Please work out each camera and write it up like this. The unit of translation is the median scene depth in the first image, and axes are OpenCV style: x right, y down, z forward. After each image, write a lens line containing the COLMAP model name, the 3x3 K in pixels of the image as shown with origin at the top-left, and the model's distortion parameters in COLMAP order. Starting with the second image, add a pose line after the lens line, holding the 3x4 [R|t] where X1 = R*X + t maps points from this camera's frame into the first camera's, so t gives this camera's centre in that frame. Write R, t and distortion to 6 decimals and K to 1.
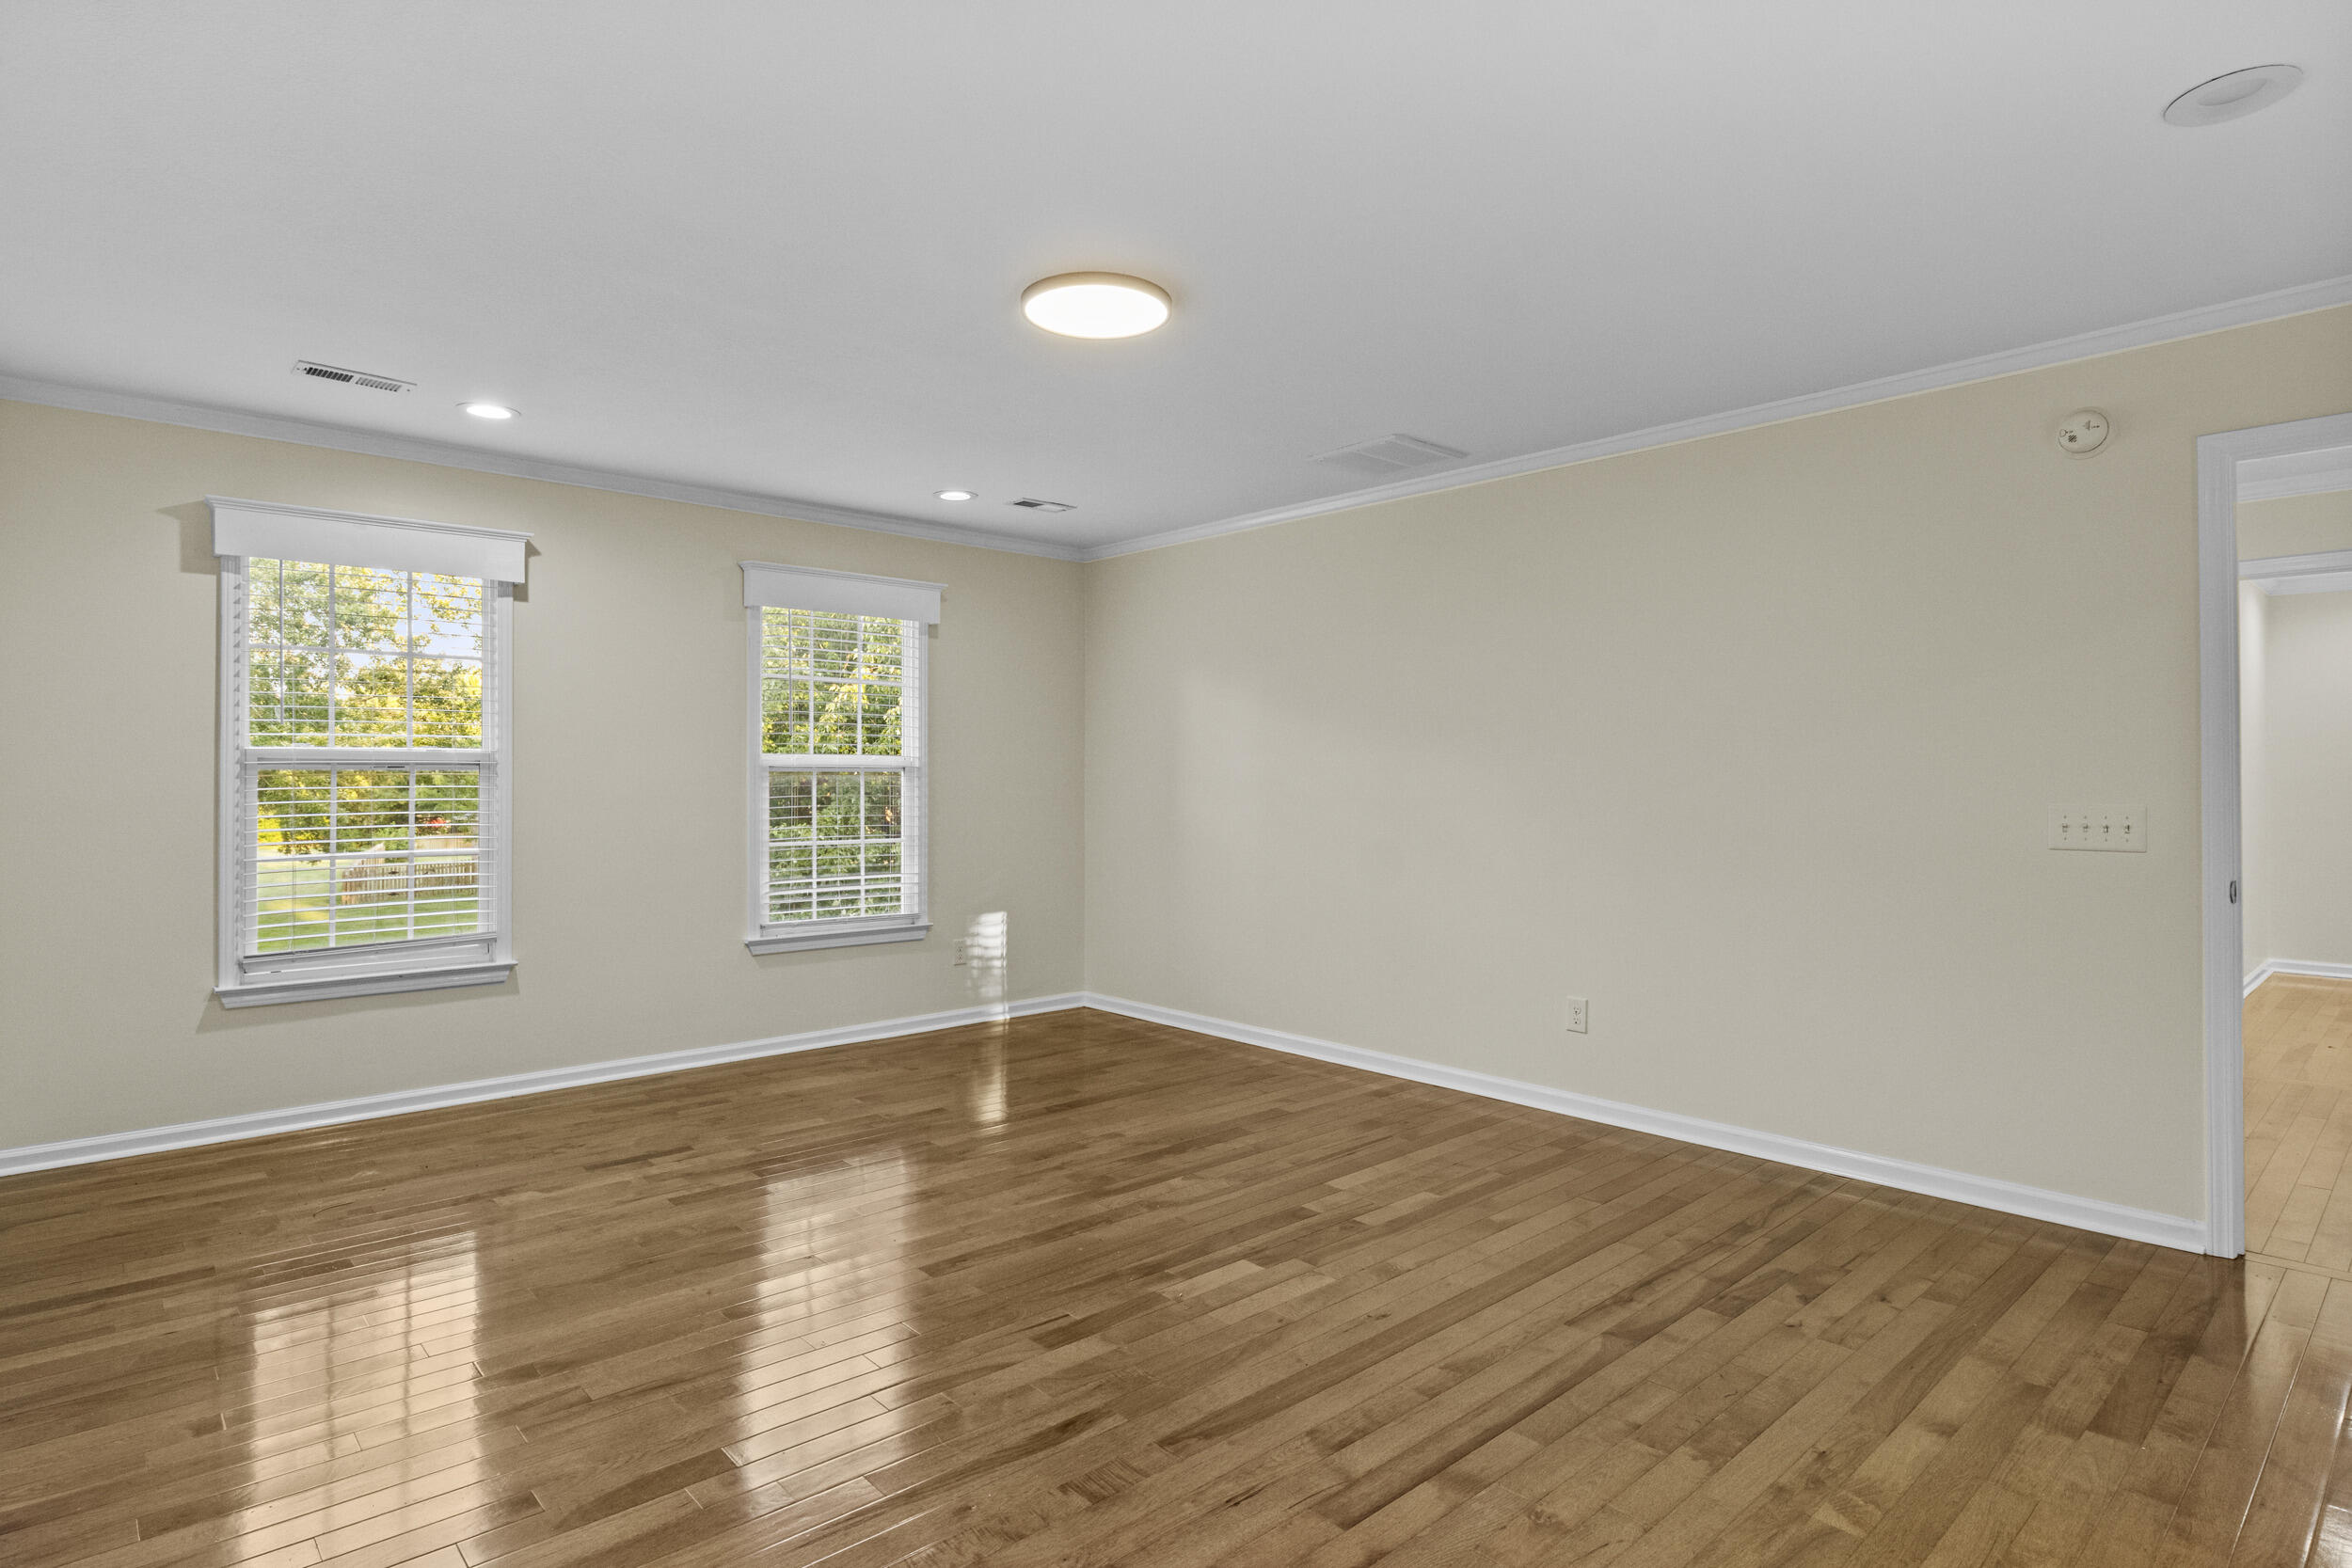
lens RADIAL K [[1208.2, 0, 1180.5], [0, 1208.2, 774.7], [0, 0, 1]] dist [-0.006710, 0.000771]
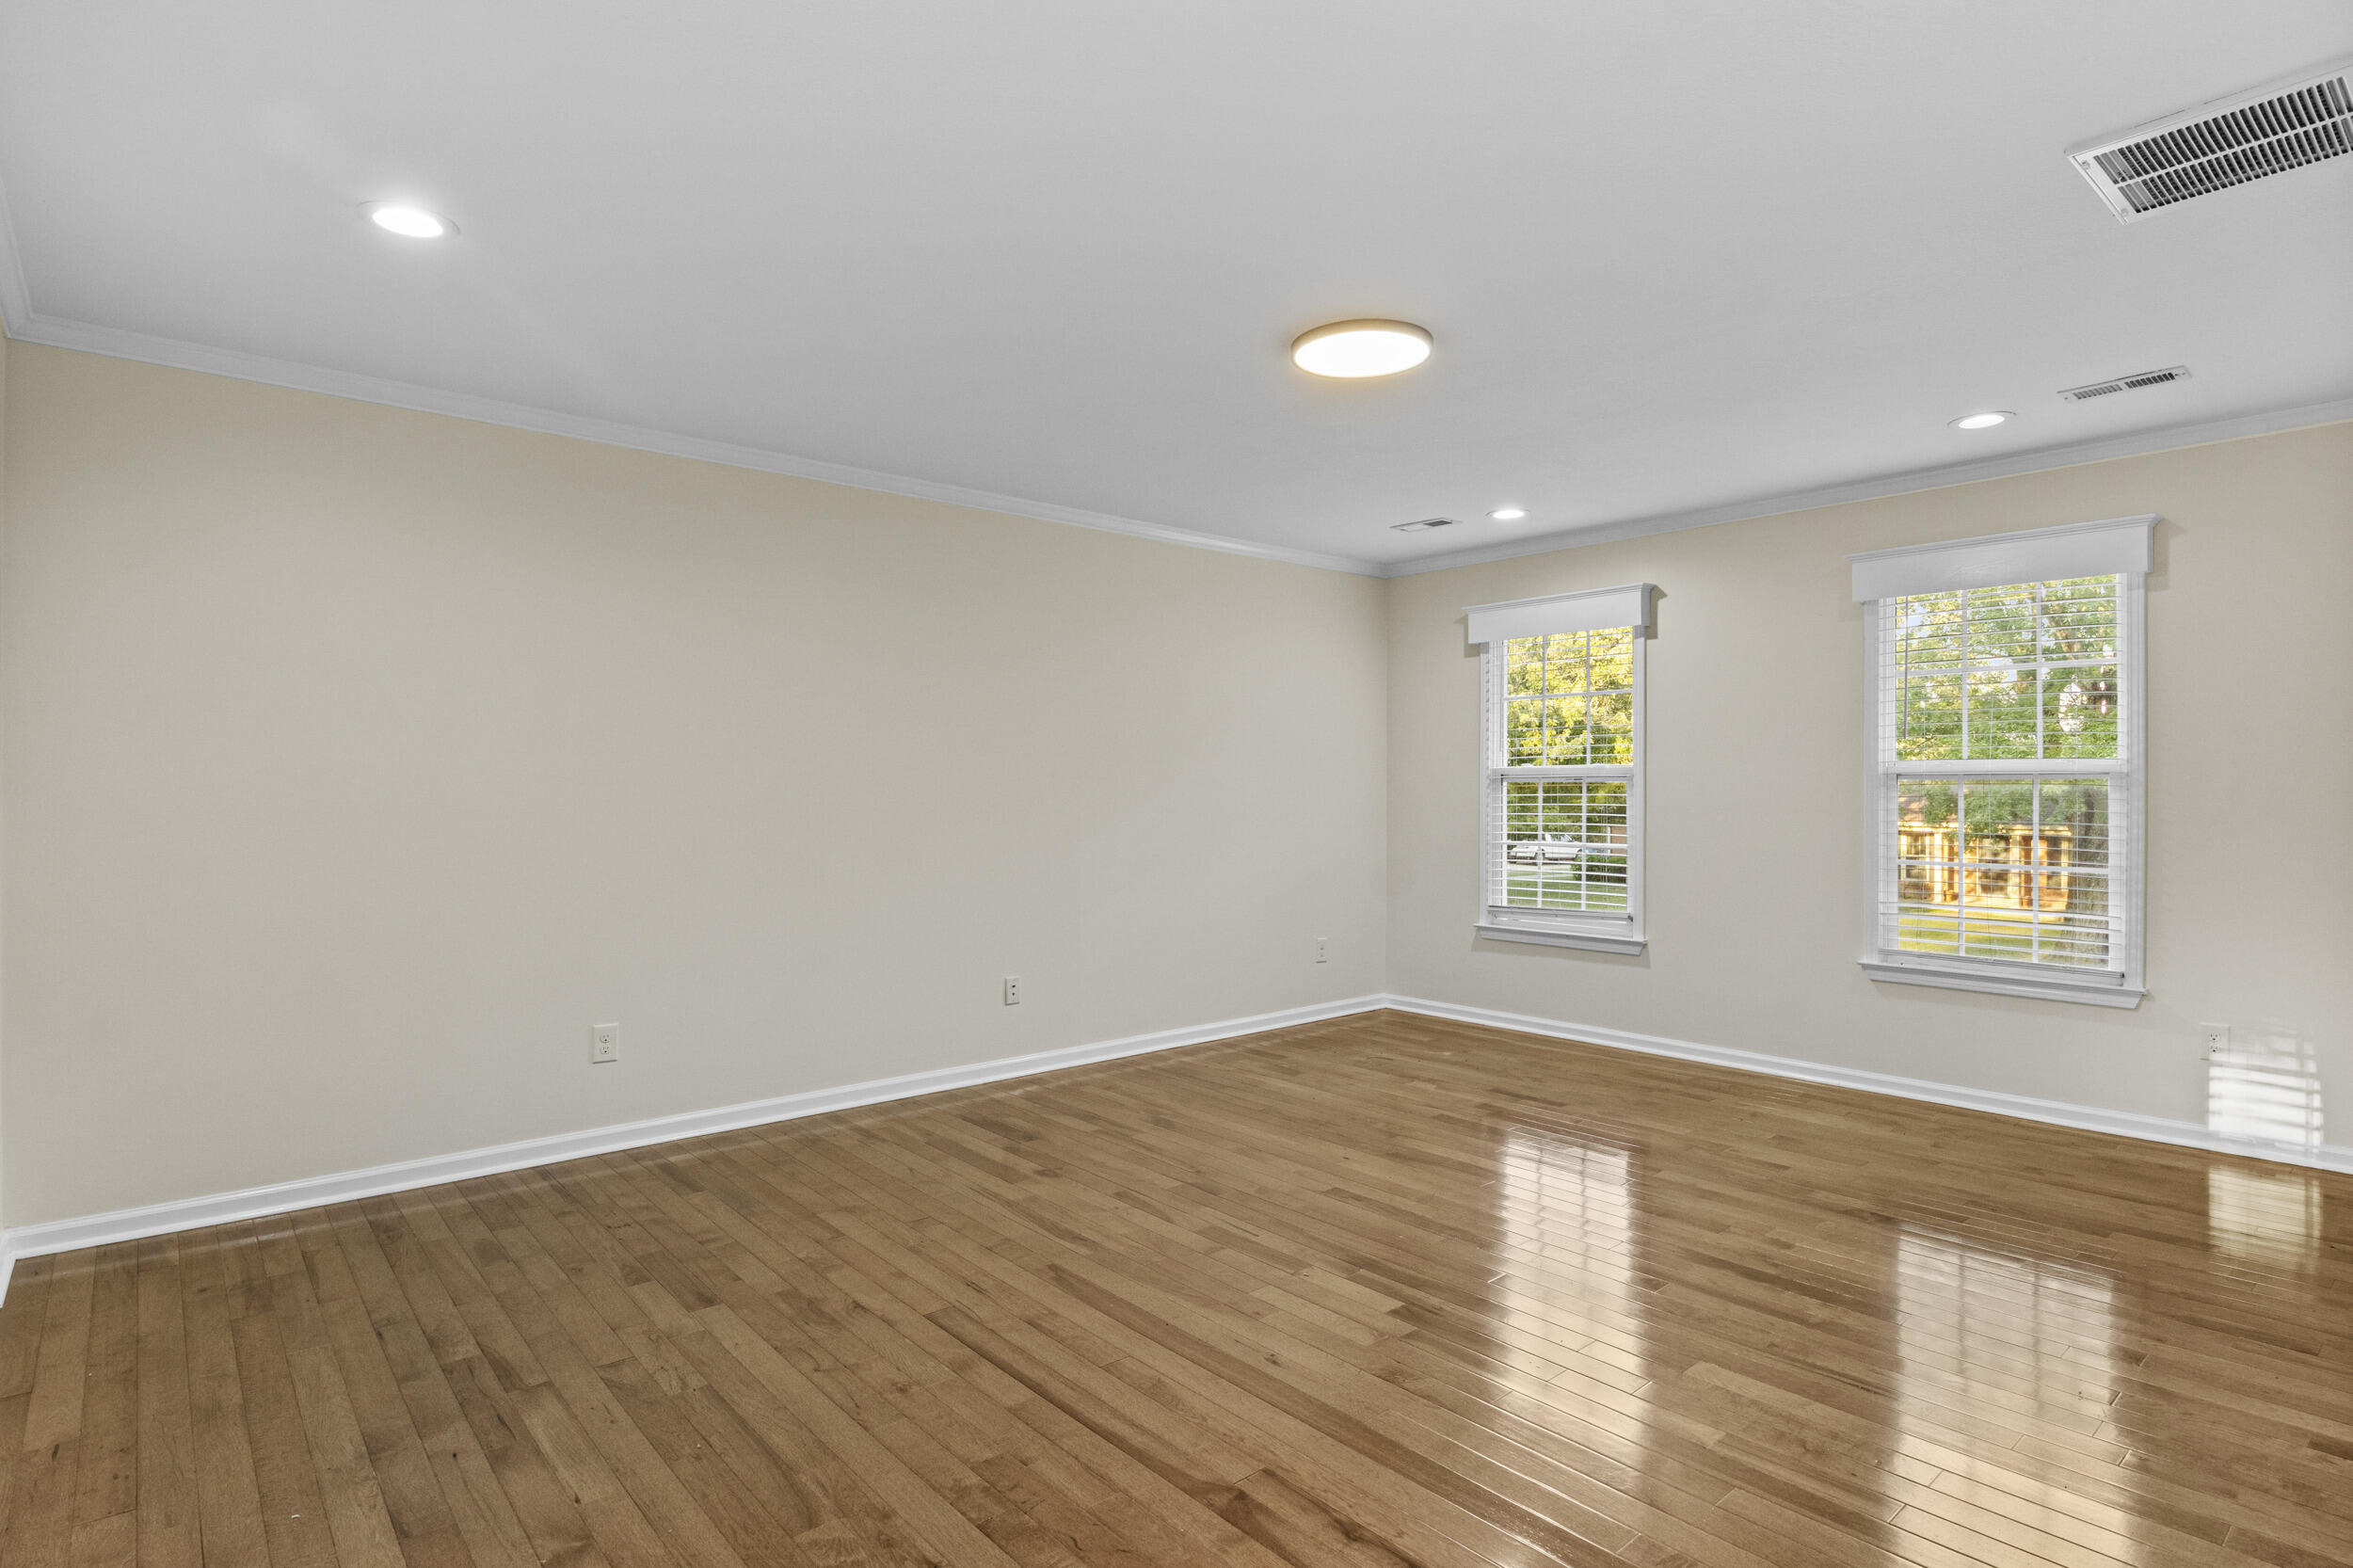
lens RADIAL K [[1208.8, 0, 1184.6], [0, 1208.8, 782.2], [0, 0, 1]] dist [-0.006710, 0.000771]
pose [[-0.016660, -0.004062, -0.999853, 0.801335], [0.004649, 0.999981, -0.004140, 0.000191], [0.999850, -0.004717, -0.016640, 0.683074]]
